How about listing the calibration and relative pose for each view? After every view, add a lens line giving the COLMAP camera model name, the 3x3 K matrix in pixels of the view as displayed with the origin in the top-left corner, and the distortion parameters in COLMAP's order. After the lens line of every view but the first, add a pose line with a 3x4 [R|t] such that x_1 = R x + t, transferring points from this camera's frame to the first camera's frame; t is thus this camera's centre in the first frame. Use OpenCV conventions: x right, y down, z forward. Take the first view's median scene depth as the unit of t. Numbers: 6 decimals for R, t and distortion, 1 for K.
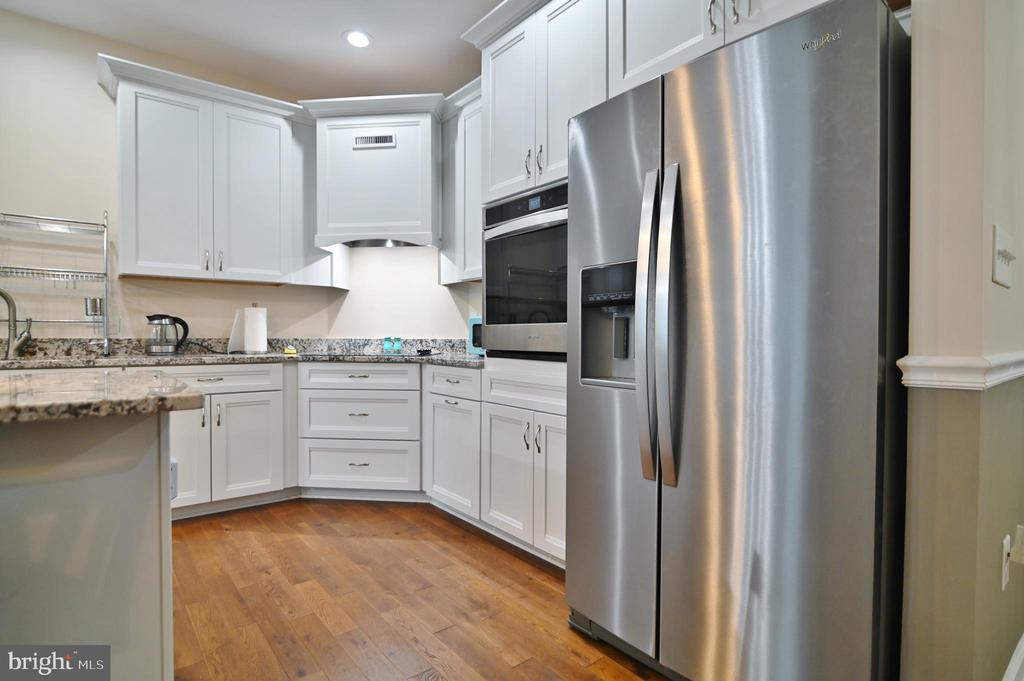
lens RADIAL K [[517.0, 0, 511.5], [0, 517.0, 343.3], [0, 0, 1]] dist [-0.013566, 0.000575]
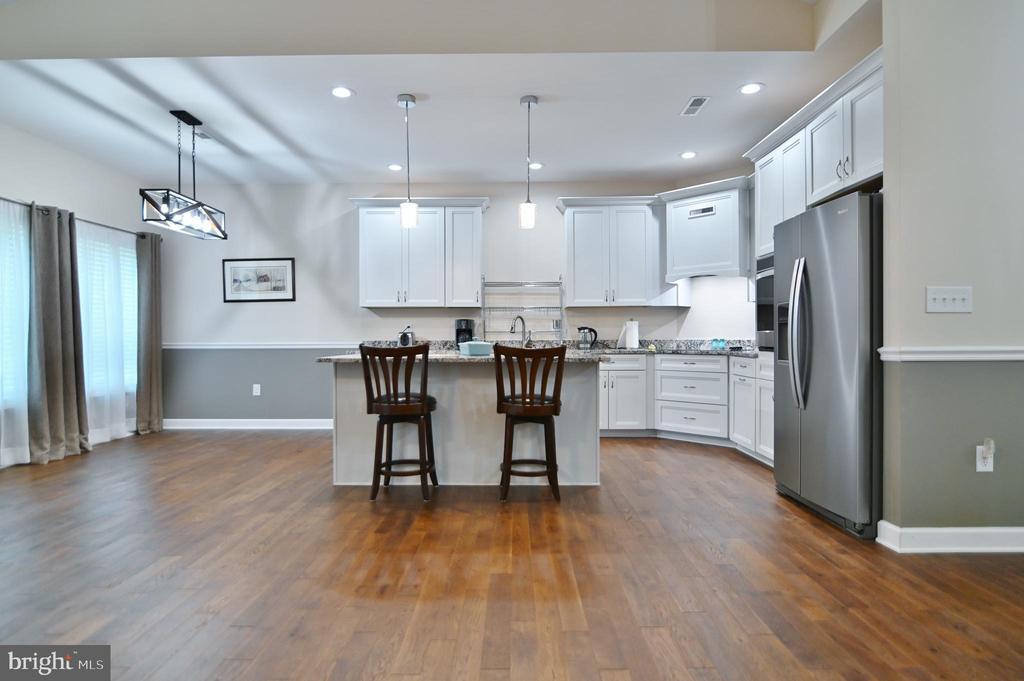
lens RADIAL K [[569.1, 0, 512.0], [0, 569.1, 340.5], [0, 0, 1]] dist [-0.012075, -0.000589]
pose [[0.771494, -0.002745, -0.636231, 0.407743], [-0.001758, 0.999978, -0.006446, 0.005557], [0.636234, 0.006092, 0.771472, -0.725989]]
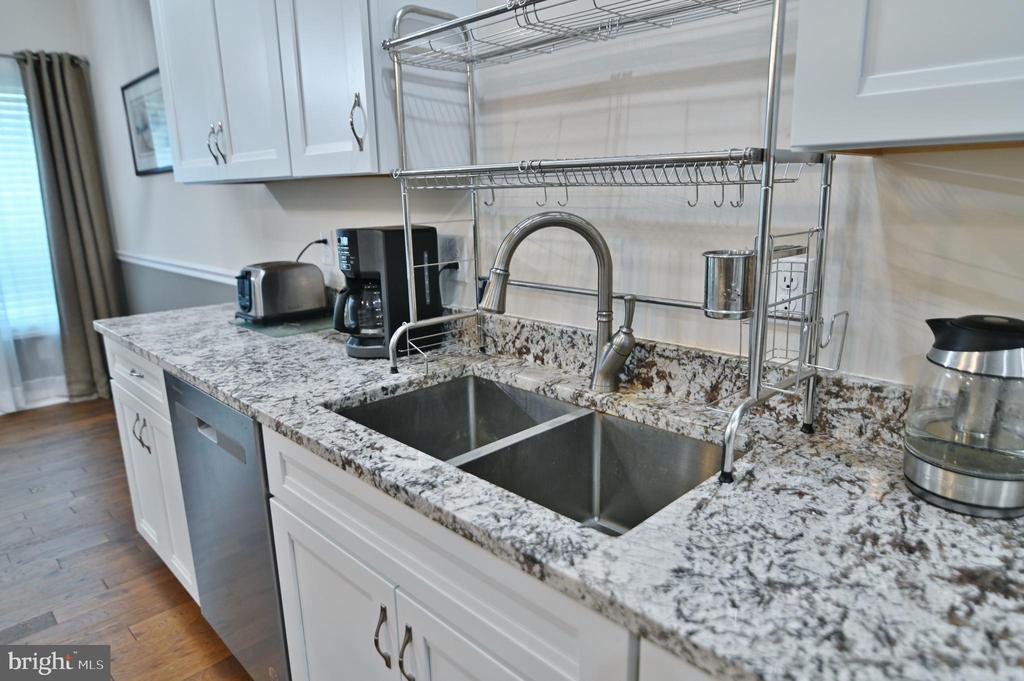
lens RADIAL K [[633.8, 0, 516.1], [0, 633.8, 342.5], [0, 0, 1]] dist [-0.006422, -0.000949]
pose [[0.103227, 0.221536, -0.969673, -0.451893], [0.001880, 0.974836, 0.222916, -0.105655], [0.994656, -0.024833, 0.100213, 0.784571]]
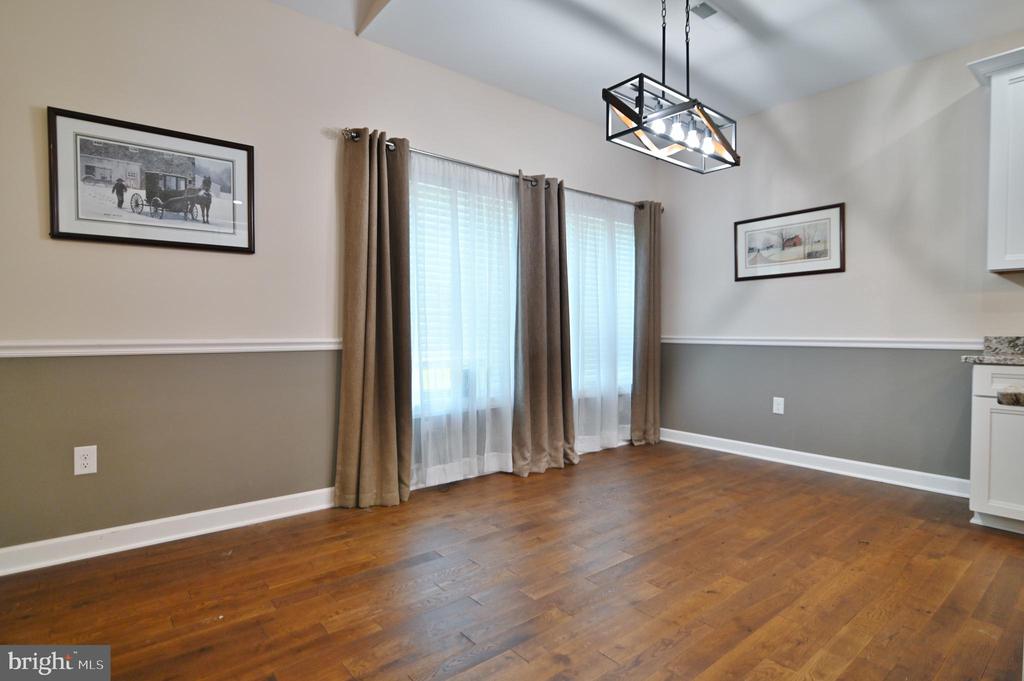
lens RADIAL K [[522.2, 0, 512.8], [0, 522.2, 344.2], [0, 0, 1]] dist [-0.012304, -0.000017]
pose [[0.003526, 0.022955, -0.999730, -0.334529], [-0.014304, 0.999635, 0.022902, -0.000394], [0.999891, 0.014220, 0.003854, -0.392023]]
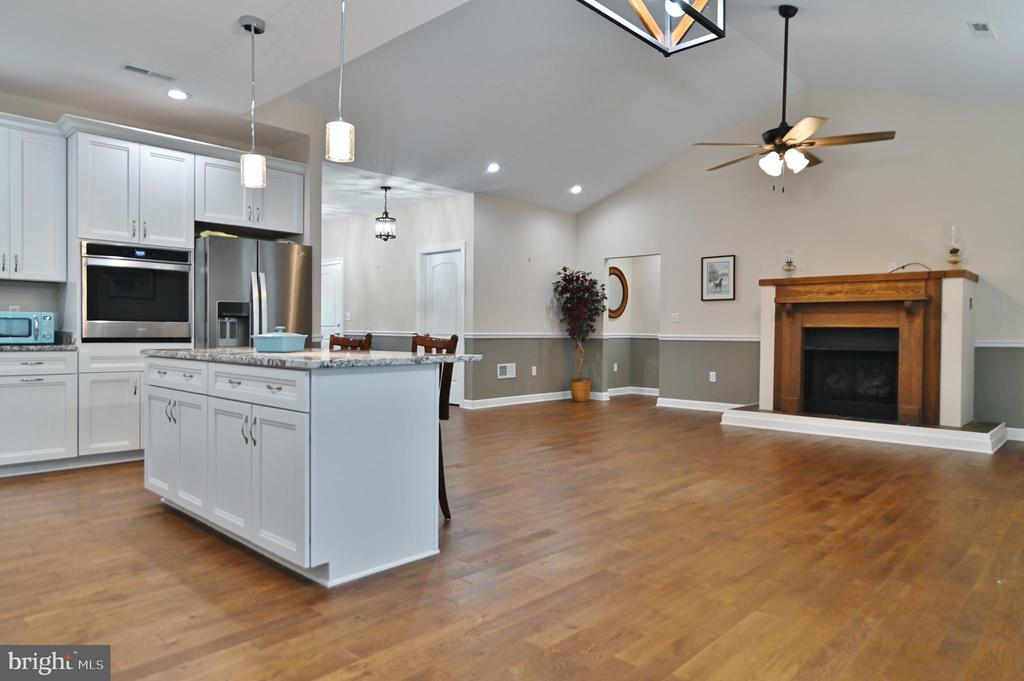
lens RADIAL K [[649.7, 0, 516.2], [0, 649.7, 341.1], [0, 0, 1]] dist [-0.004506, -0.000570]
pose [[-0.136095, -0.019454, 0.990505, -1.692371], [0.005602, 0.999776, 0.020406, -0.007651], [-0.990680, 0.008326, -0.135956, 0.026134]]
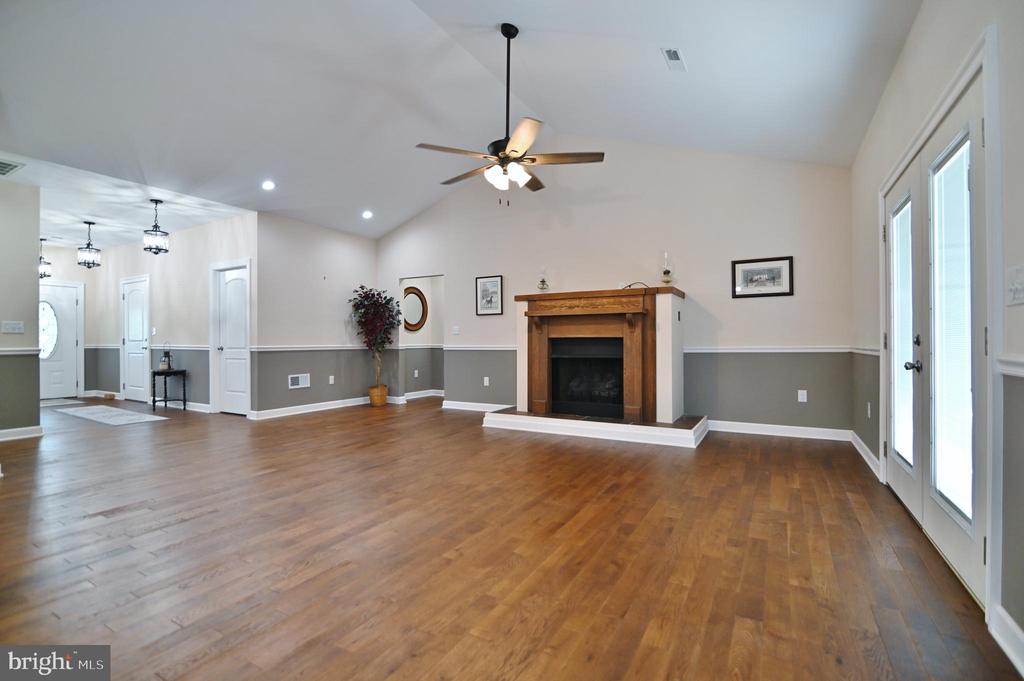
lens RADIAL K [[467.1, 0, 514.5], [0, 467.1, 339.4], [0, 0, 1]] dist [-0.020400, -0.000431]
pose [[-0.367259, 0.002550, 0.930115, -1.246589], [0.015822, 0.999869, 0.003506, -0.005917], [-0.929984, 0.016004, -0.367251, -0.466419]]
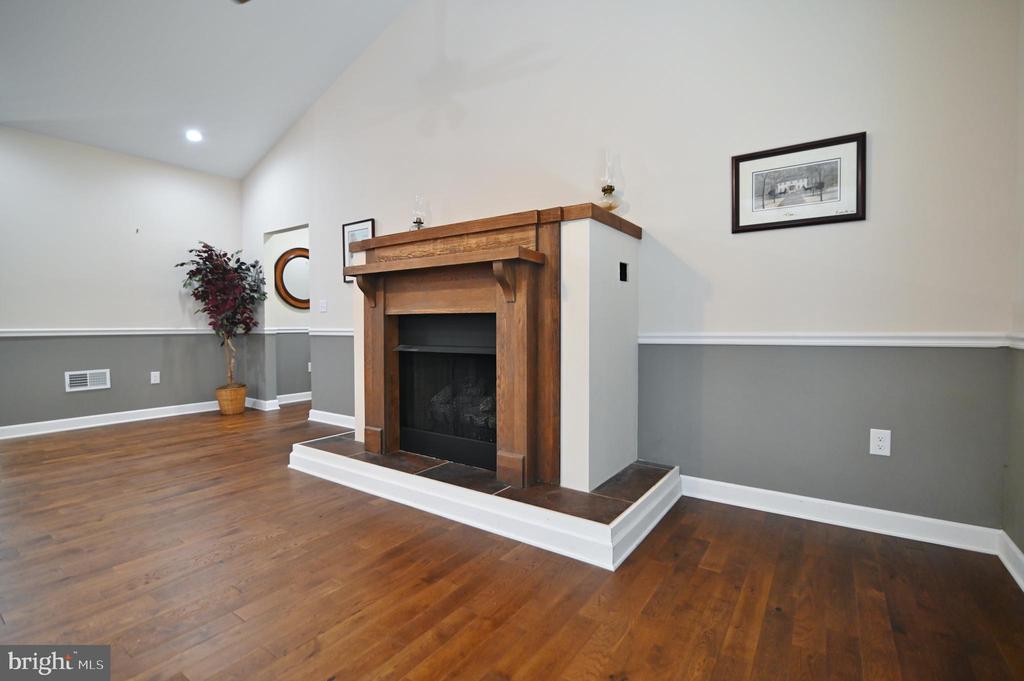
lens RADIAL K [[467.1, 0, 514.5], [0, 467.1, 339.4], [0, 0, 1]] dist [-0.020400, -0.000431]
pose [[-0.282801, -0.032015, 0.958644, -0.642225], [0.014351, 0.999190, 0.037603, 0.014896], [-0.959071, 0.024391, -0.282112, -1.232149]]
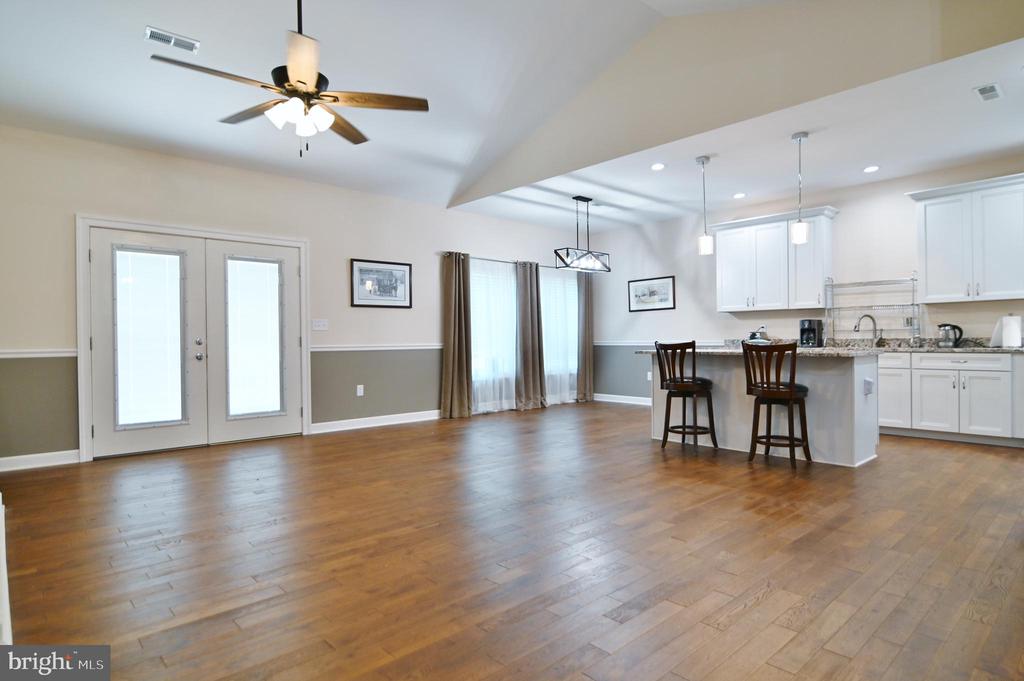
lens RADIAL K [[569.1, 0, 512.0], [0, 569.1, 340.5], [0, 0, 1]] dist [-0.012075, -0.000589]
pose [[0.062364, -0.002838, -0.998049, 1.119796], [-0.002970, 0.999991, -0.003030, 0.009286], [0.998049, 0.003153, 0.062355, -0.567939]]
